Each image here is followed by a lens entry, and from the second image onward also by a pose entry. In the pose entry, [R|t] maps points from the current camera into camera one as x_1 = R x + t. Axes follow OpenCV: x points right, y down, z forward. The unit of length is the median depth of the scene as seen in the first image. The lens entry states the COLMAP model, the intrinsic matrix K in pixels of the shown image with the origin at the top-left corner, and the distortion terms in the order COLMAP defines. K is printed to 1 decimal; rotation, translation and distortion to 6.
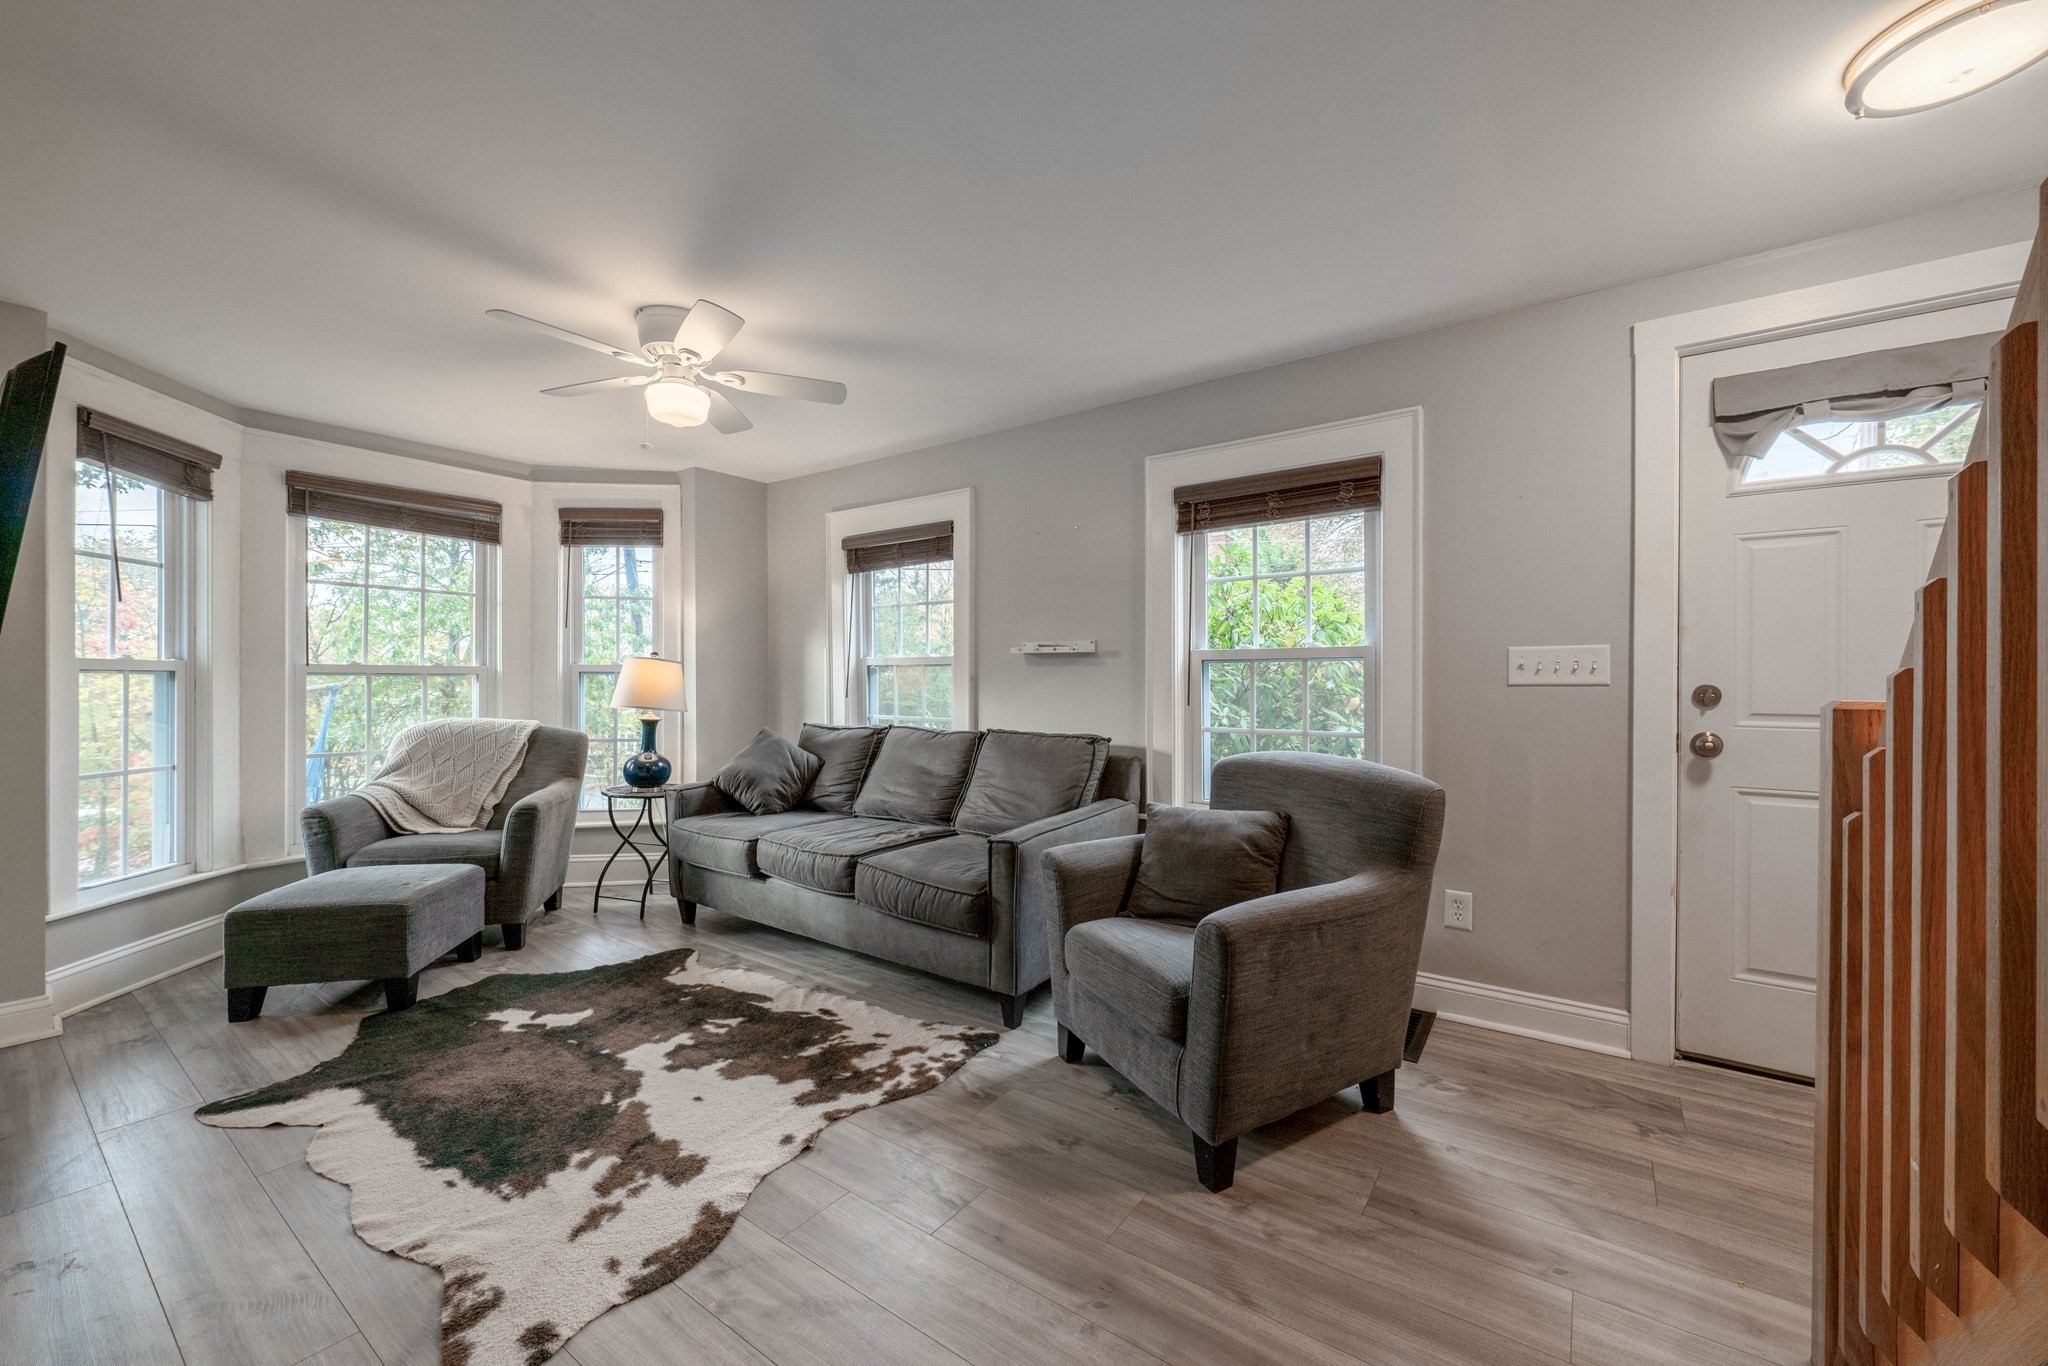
lens RADIAL K [[782.3, 0, 1024.6], [0, 782.3, 682.1], [0, 0, 1]] dist [-0.001033, 0.000402]
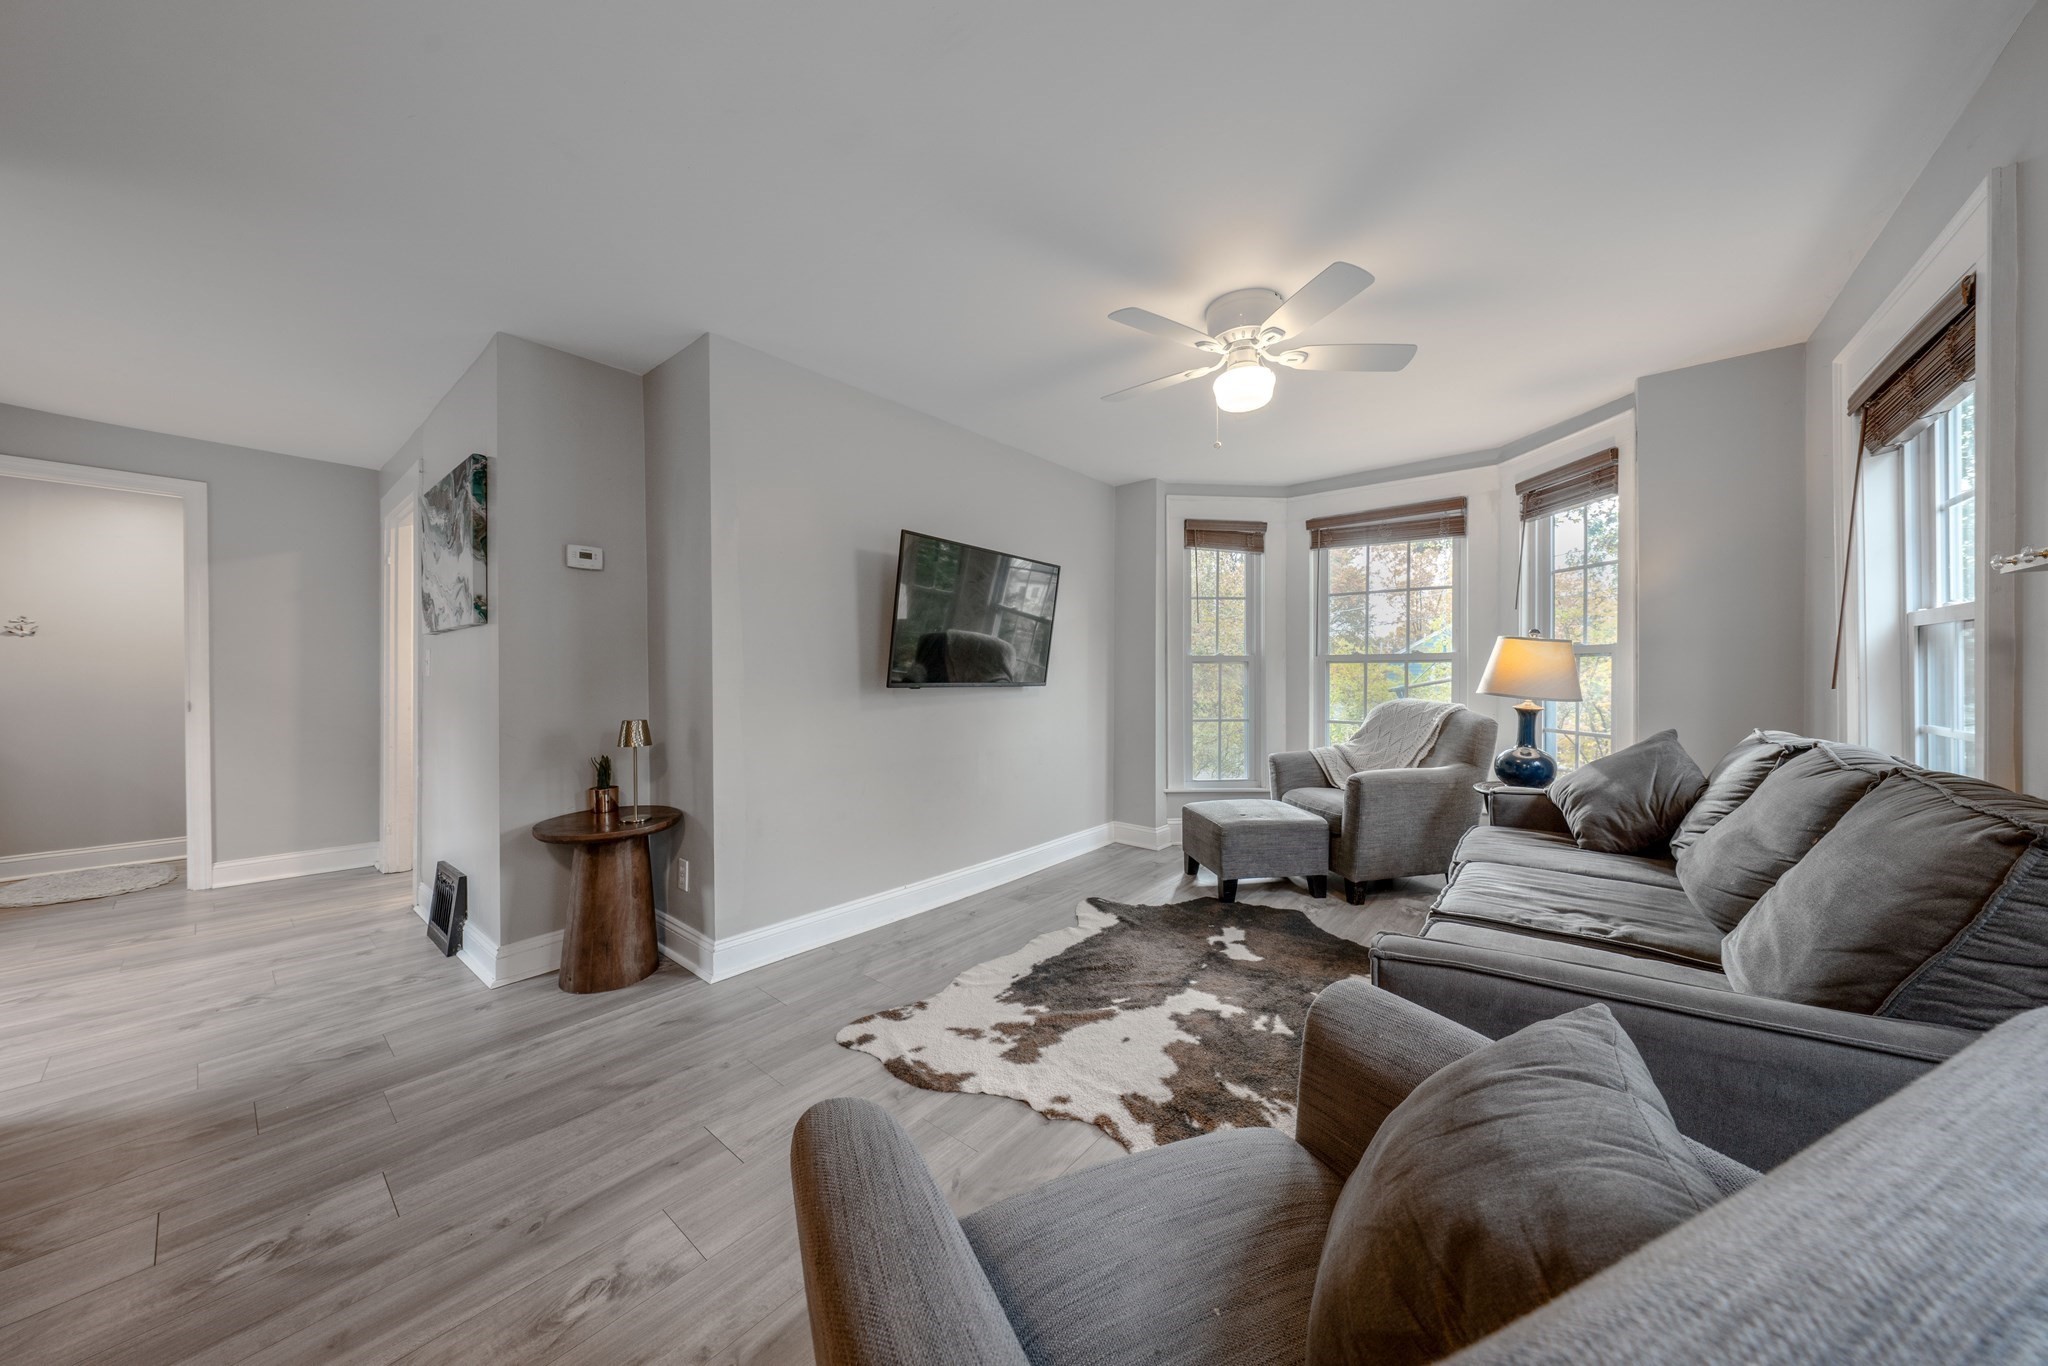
lens RADIAL K [[684.6, 0, 1032.5], [0, 684.6, 680.5], [0, 0, 1]] dist [-0.005532, 0.001324]
pose [[-0.057132, 0.010154, -0.998315, 0.452872], [0.002228, 0.999947, 0.010043, 0.012419], [0.998364, -0.001650, -0.057152, 0.762163]]
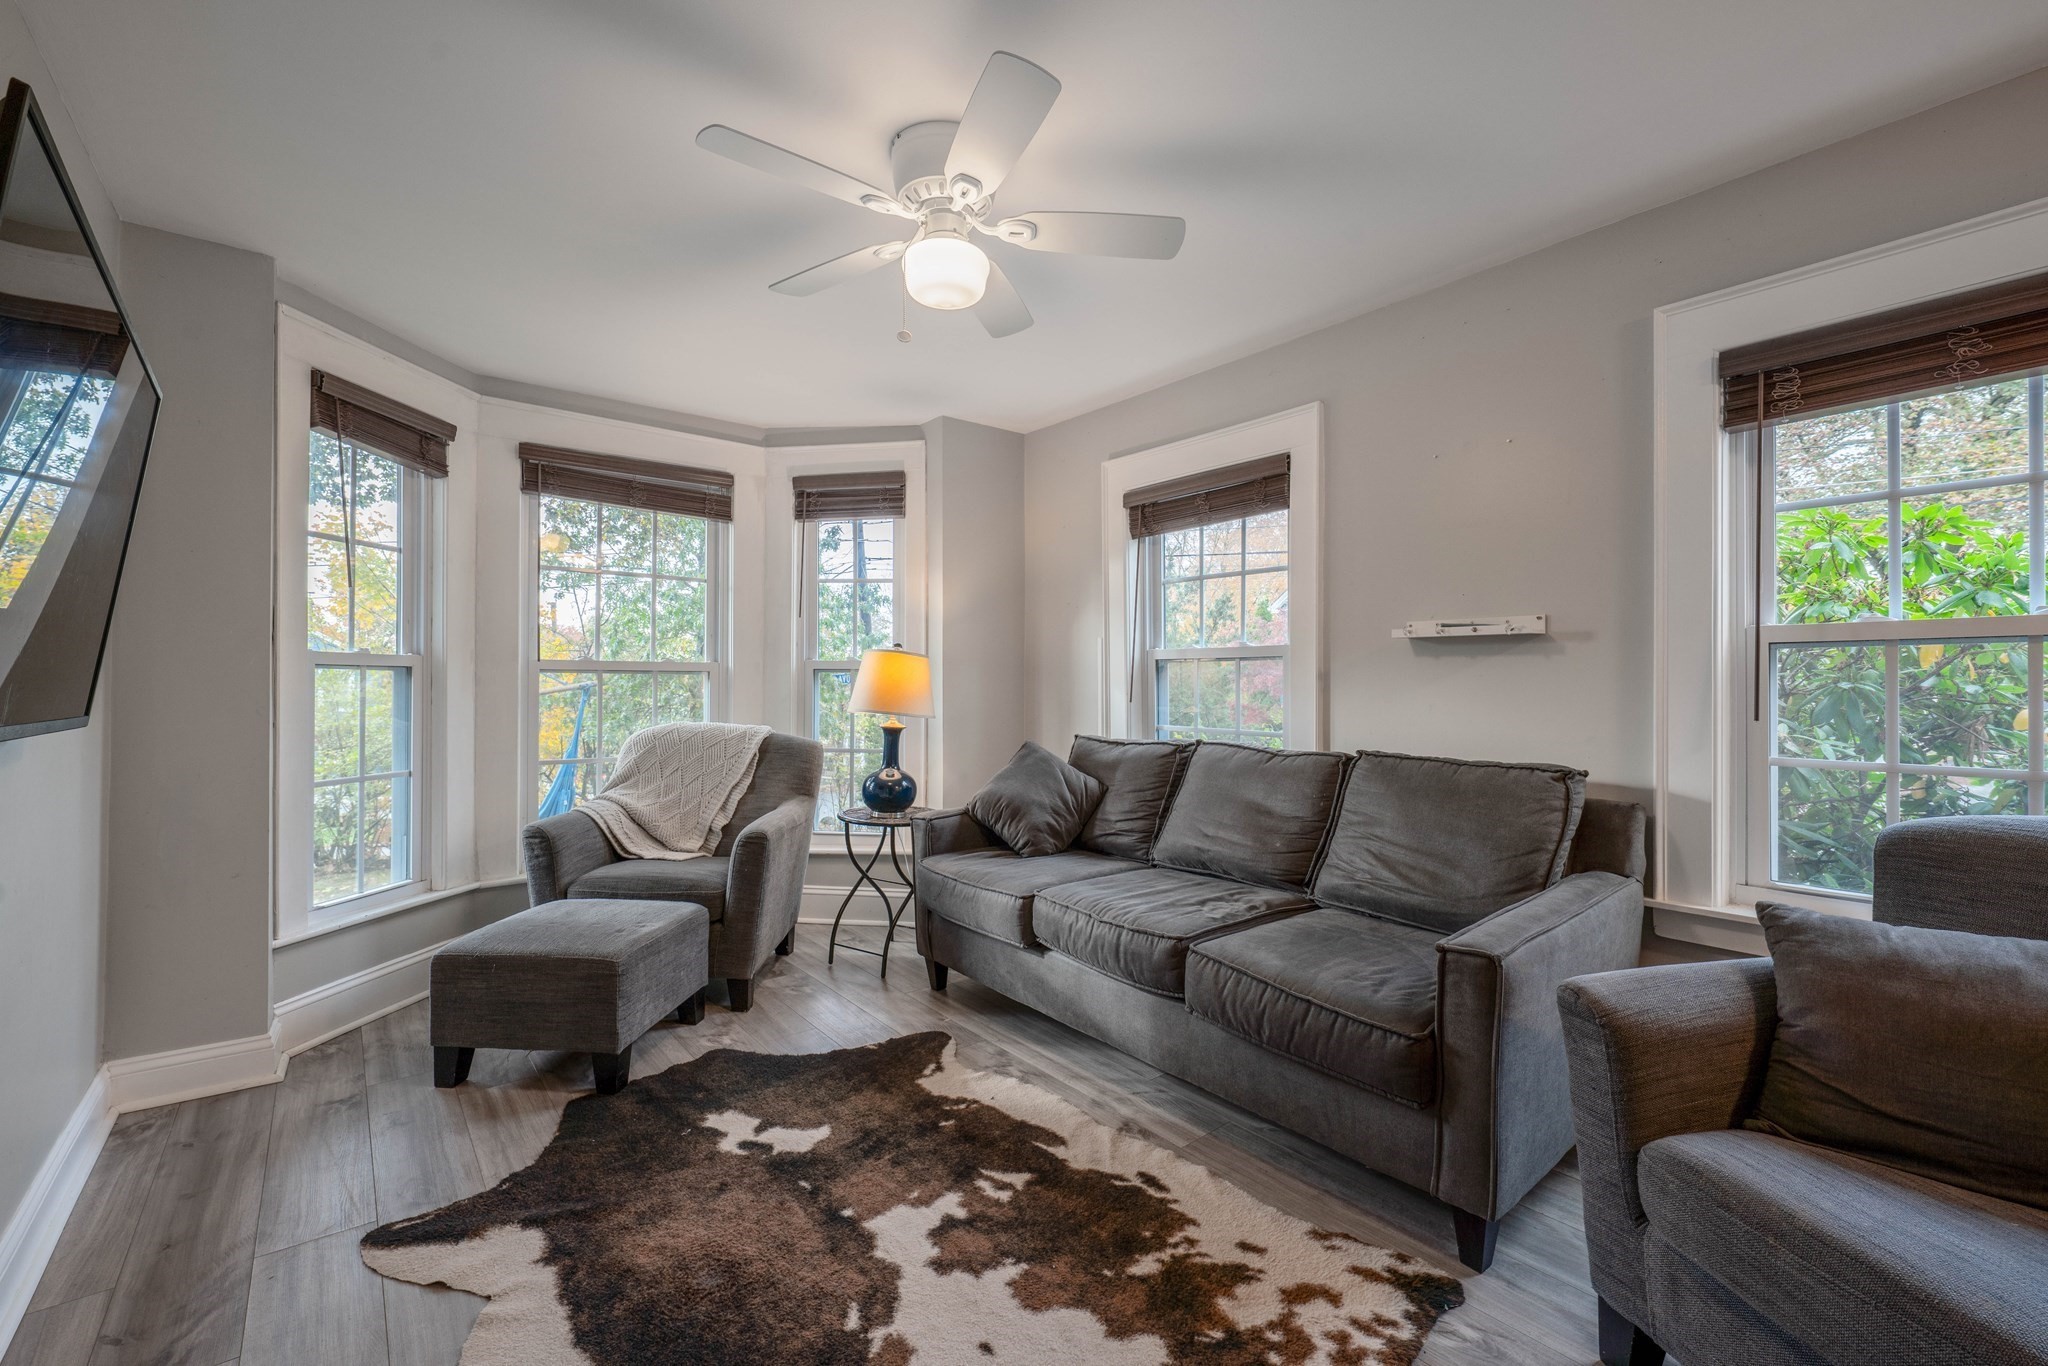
lens RADIAL K [[850.1, 0, 1027.3], [0, 850.1, 680.2], [0, 0, 1]] dist [0.002228, -0.000260]
pose [[0.964116, 0.001085, -0.265478, -0.171238], [-0.002634, 0.999982, -0.005479, 0.005796], [0.265467, 0.005982, 0.964101, 0.292948]]
